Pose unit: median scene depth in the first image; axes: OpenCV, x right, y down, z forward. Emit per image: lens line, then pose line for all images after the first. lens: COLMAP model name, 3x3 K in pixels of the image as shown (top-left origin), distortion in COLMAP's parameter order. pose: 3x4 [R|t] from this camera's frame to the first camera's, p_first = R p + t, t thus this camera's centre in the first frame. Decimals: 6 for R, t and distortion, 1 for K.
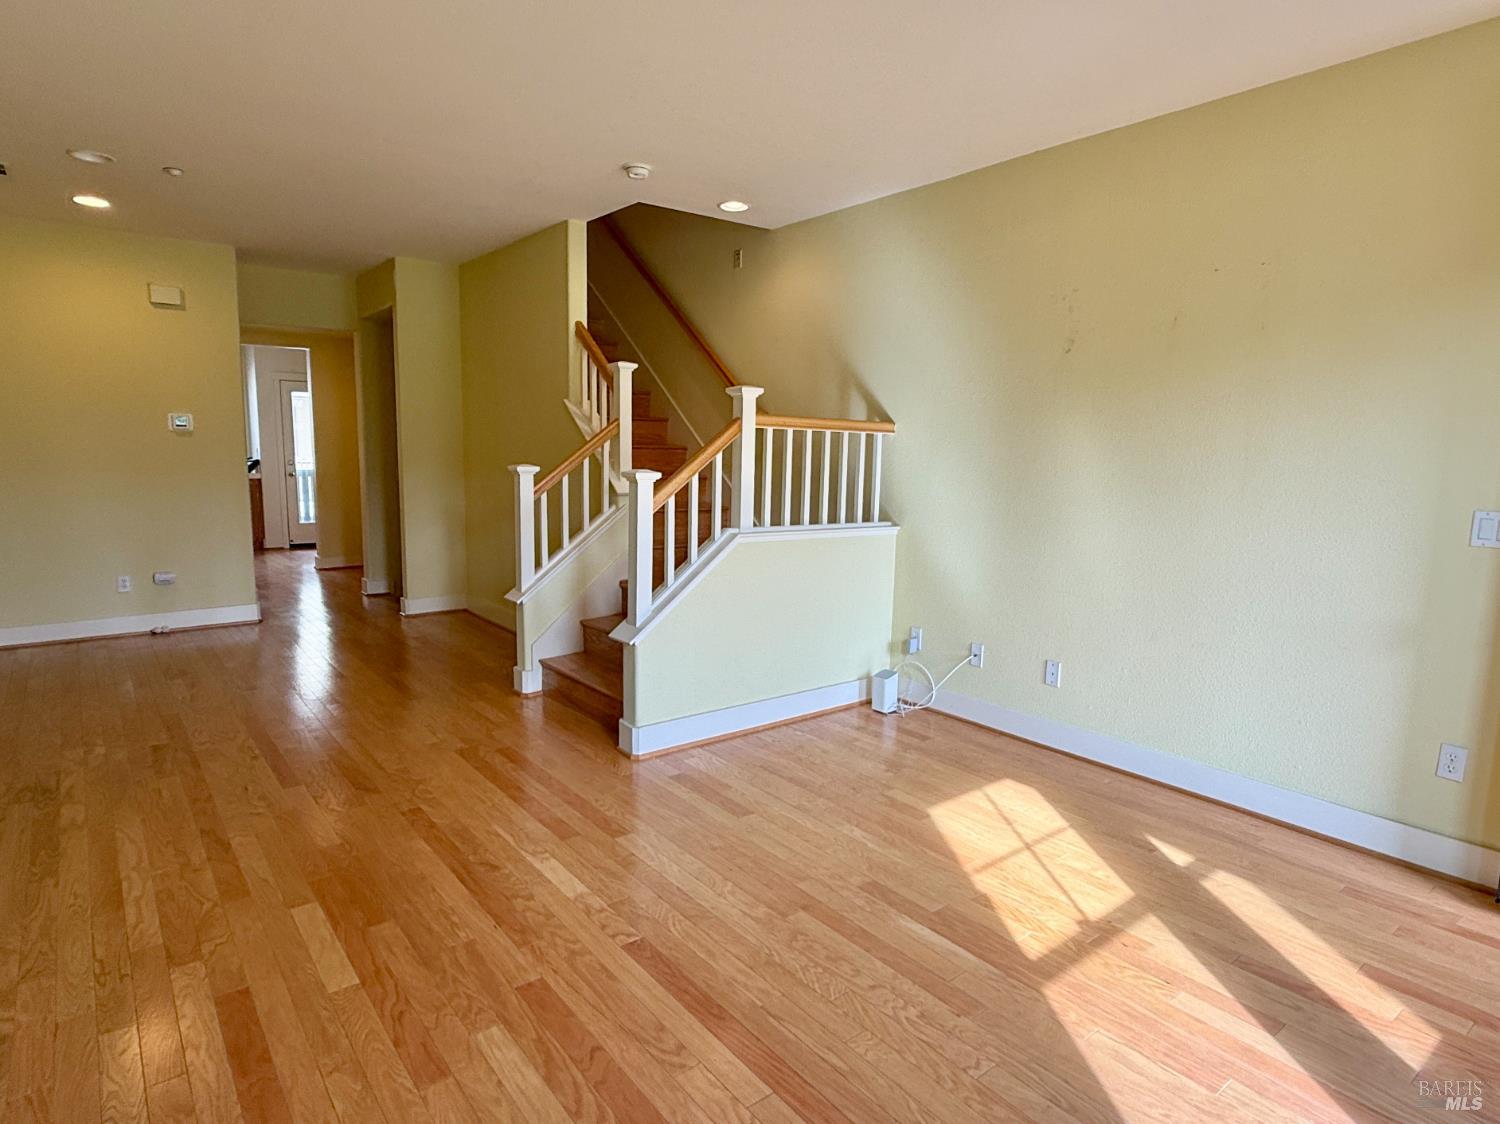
lens RADIAL K [[791.7, 0, 739.4], [0, 791.7, 553.9], [0, 0, 1]] dist [-0.001196, -0.000150]
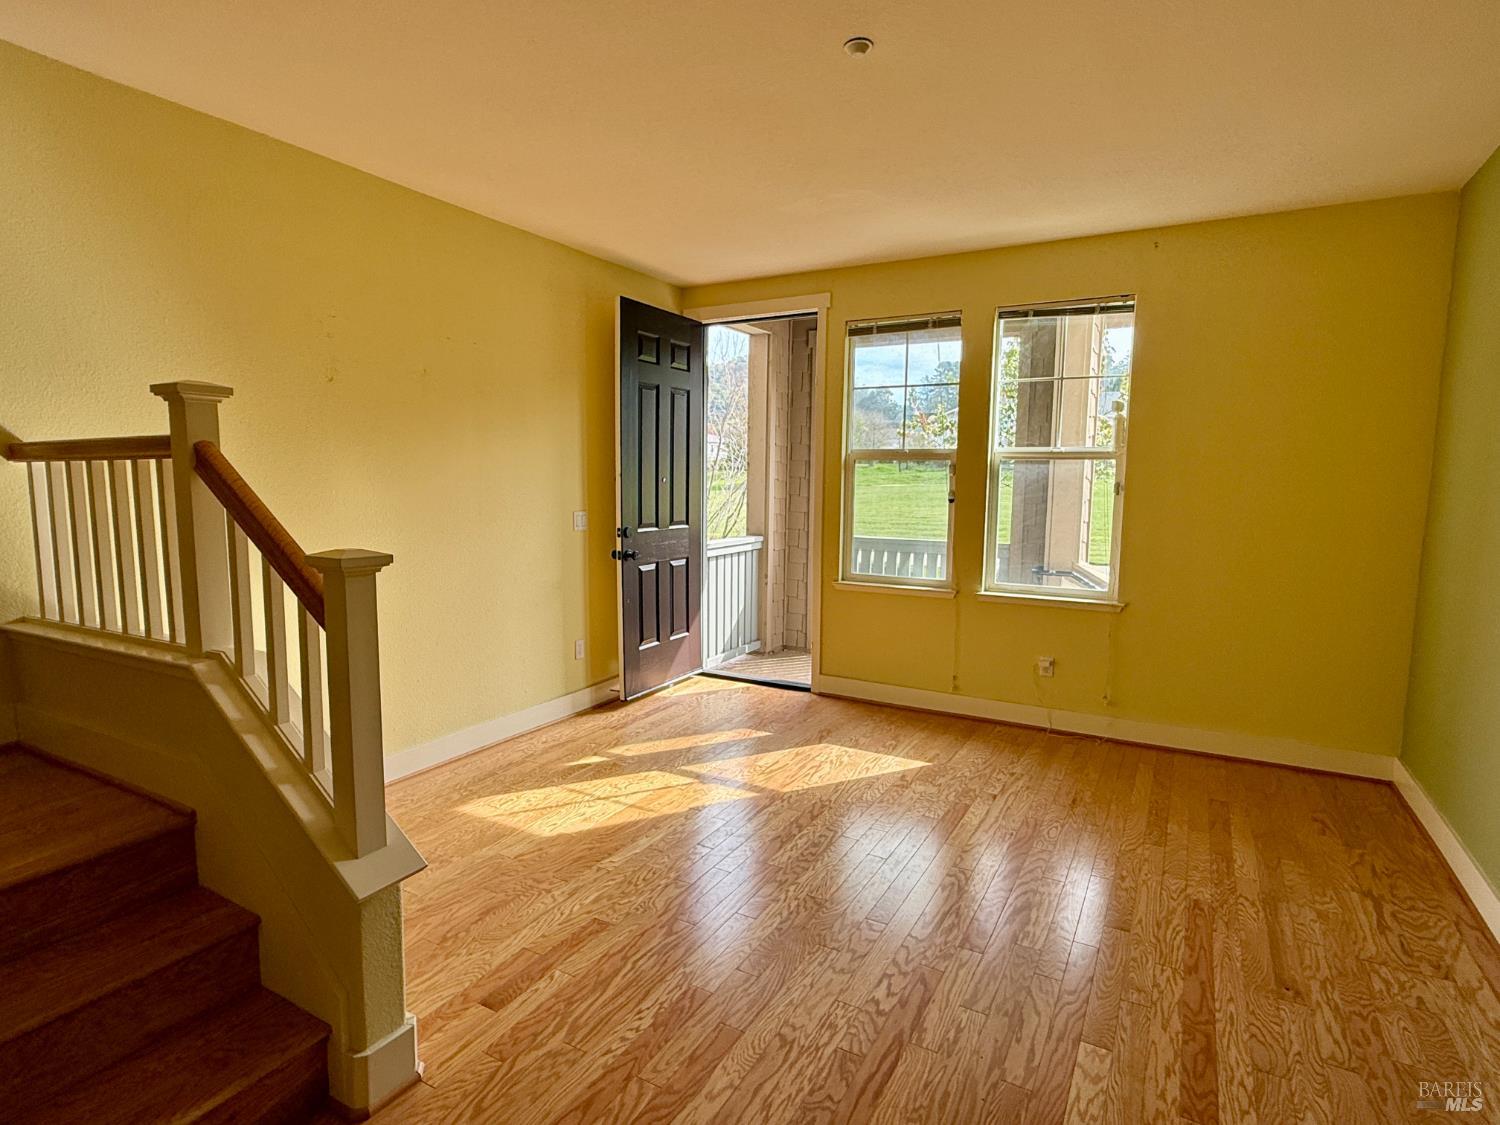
lens RADIAL K [[791.7, 0, 751.8], [0, 791.7, 564.4], [0, 0, 1]] dist [-0.001196, -0.000150]
pose [[-0.365913, -0.127959, 0.921810, -0.508915], [0.107540, 0.978054, 0.178455, -0.117368], [-0.924415, 0.164430, -0.344121, 0.706820]]
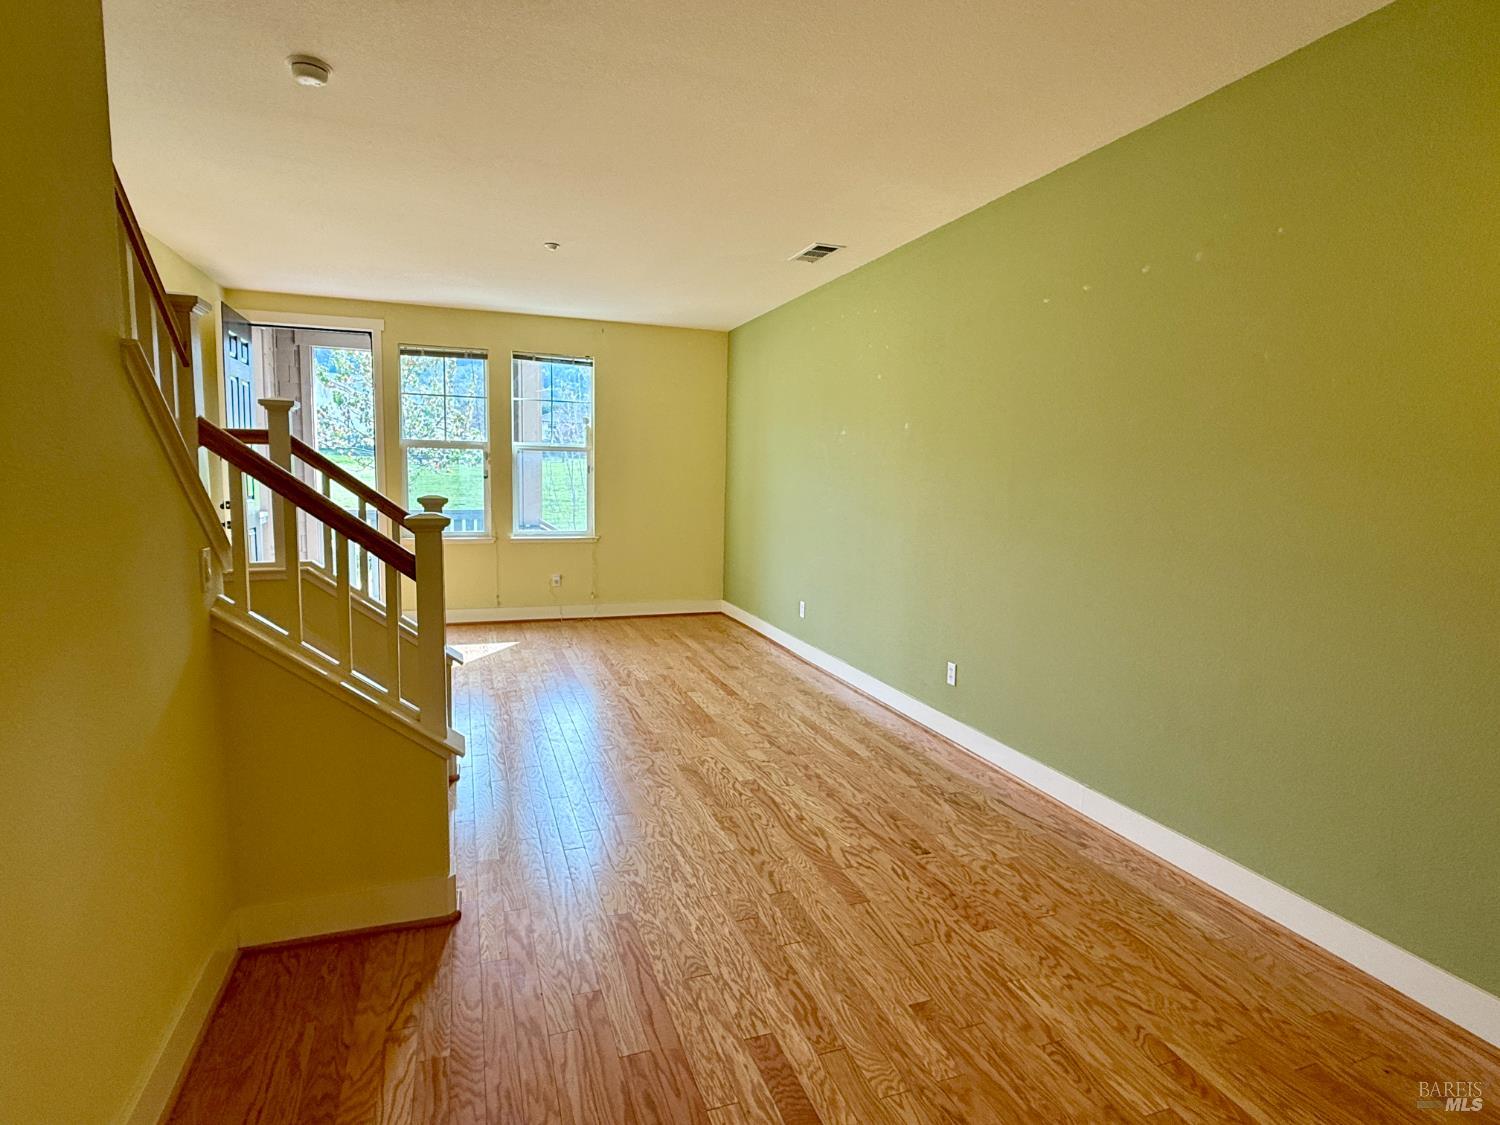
lens RADIAL K [[791.7, 0, 749.4], [0, 791.7, 560.9], [0, 0, 1]] dist [-0.001196, -0.000150]
pose [[-0.942978, -0.078568, 0.323450, -0.620756], [0.002600, 0.969975, 0.243192, -0.197306], [-0.332846, 0.230165, -0.914460, 1.344304]]
